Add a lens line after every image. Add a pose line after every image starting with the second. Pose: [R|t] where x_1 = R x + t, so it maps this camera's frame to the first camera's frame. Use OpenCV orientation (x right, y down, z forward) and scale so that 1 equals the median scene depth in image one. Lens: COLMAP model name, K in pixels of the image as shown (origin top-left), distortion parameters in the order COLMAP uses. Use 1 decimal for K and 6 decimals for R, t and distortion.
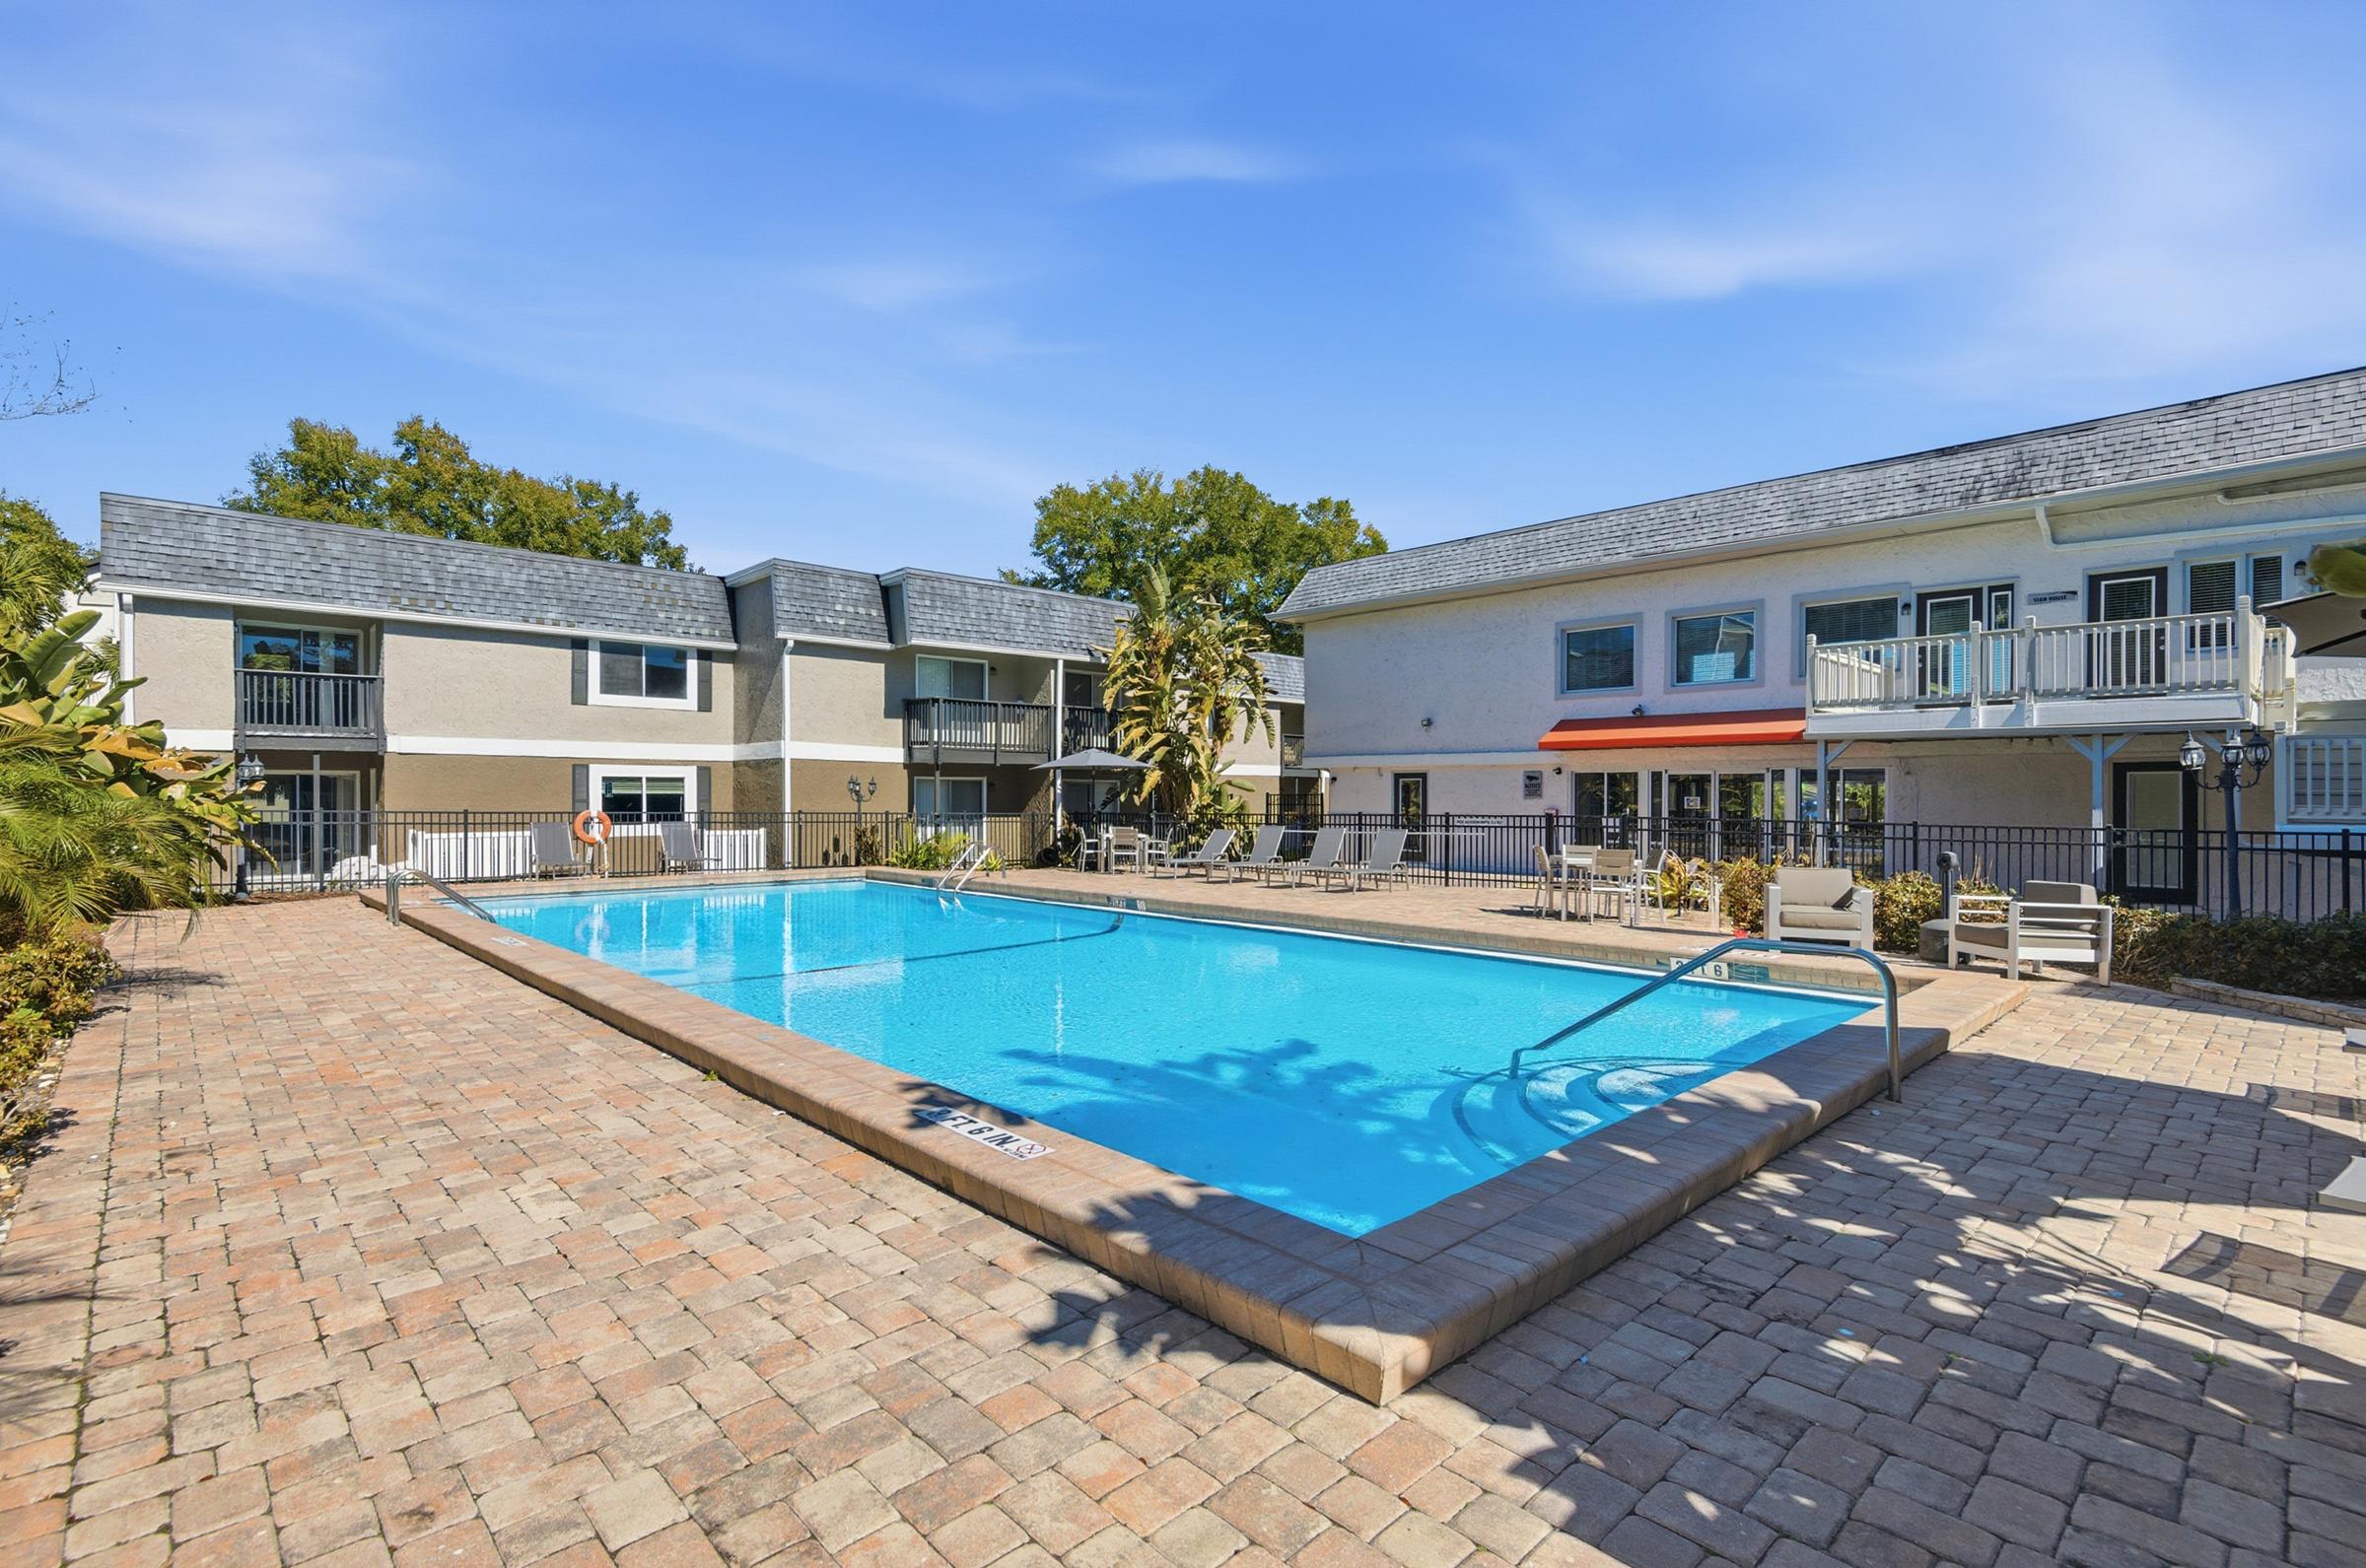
lens RADIAL K [[1086.3, 0, 1178.6], [0, 1086.3, 790.2], [0, 0, 1]] dist [-0.000297, -0.000995]
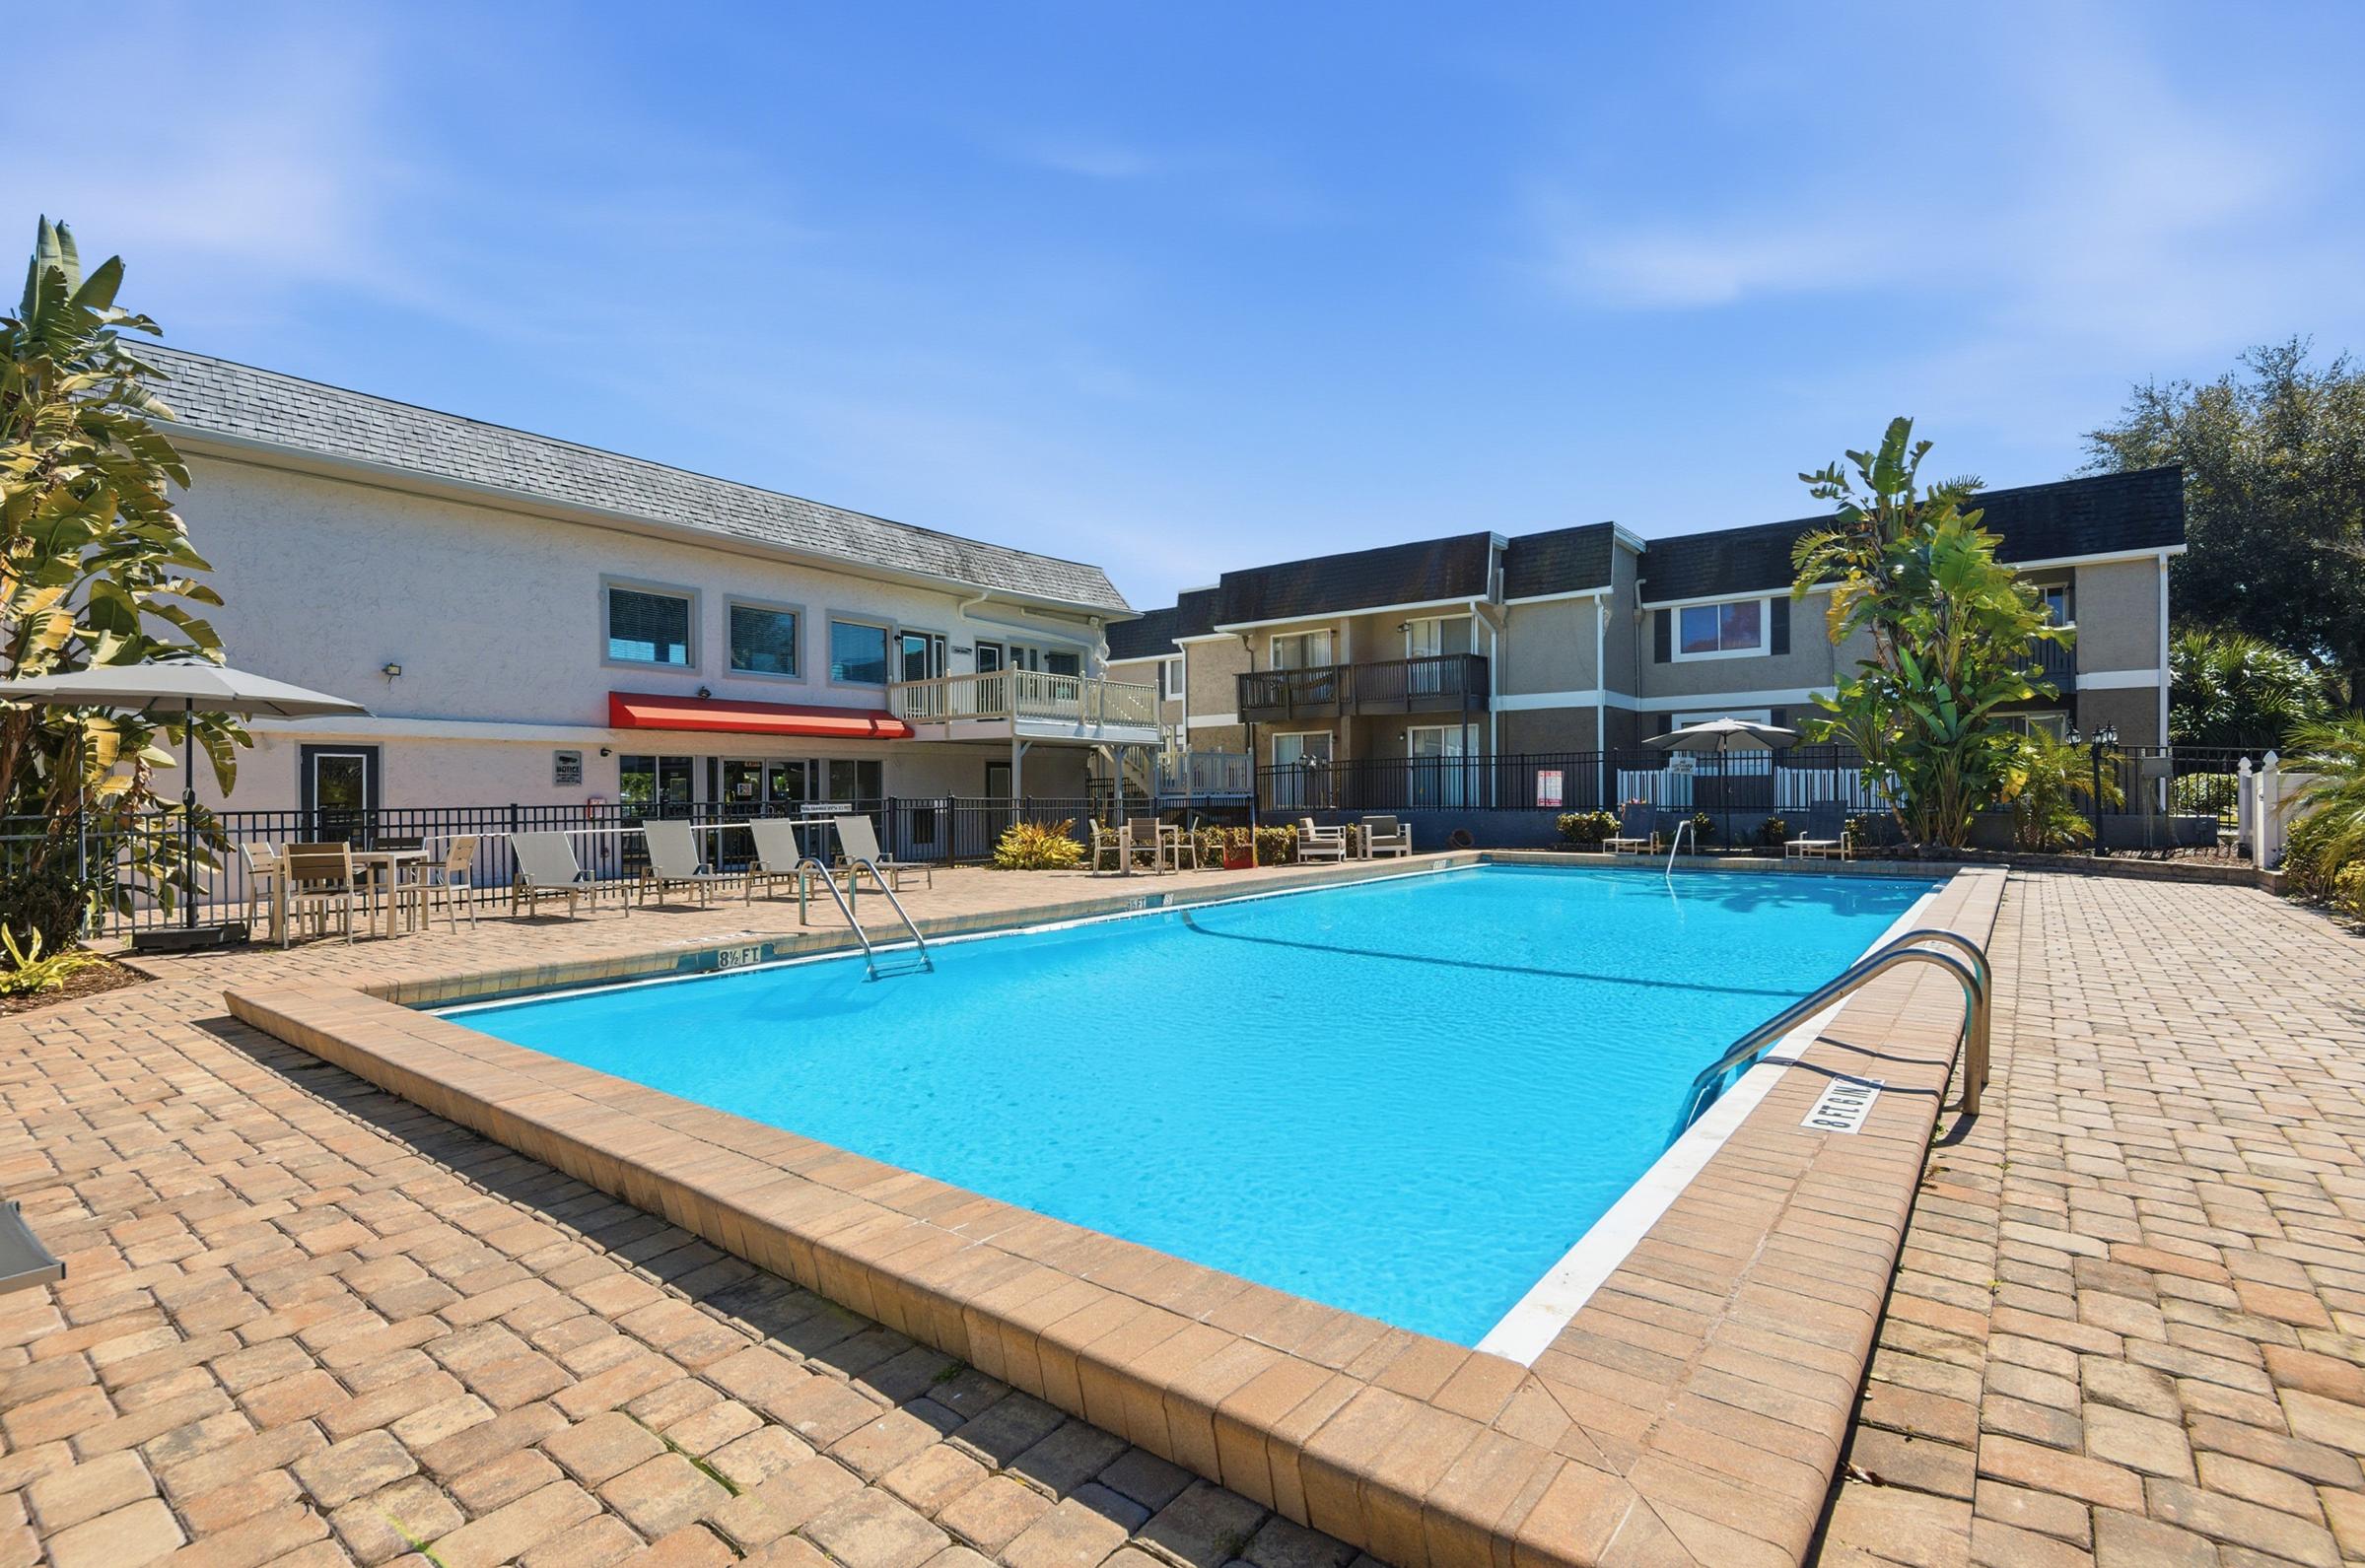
lens RADIAL K [[1085.8, 0, 1178.2], [0, 1085.8, 784.1], [0, 0, 1]] dist [-0.000297, -0.000995]
pose [[-0.157556, -0.003038, 0.987505, -0.554601], [-0.007103, 0.999973, 0.001943, 0.002432], [-0.987484, -0.006709, -0.157574, 0.711945]]
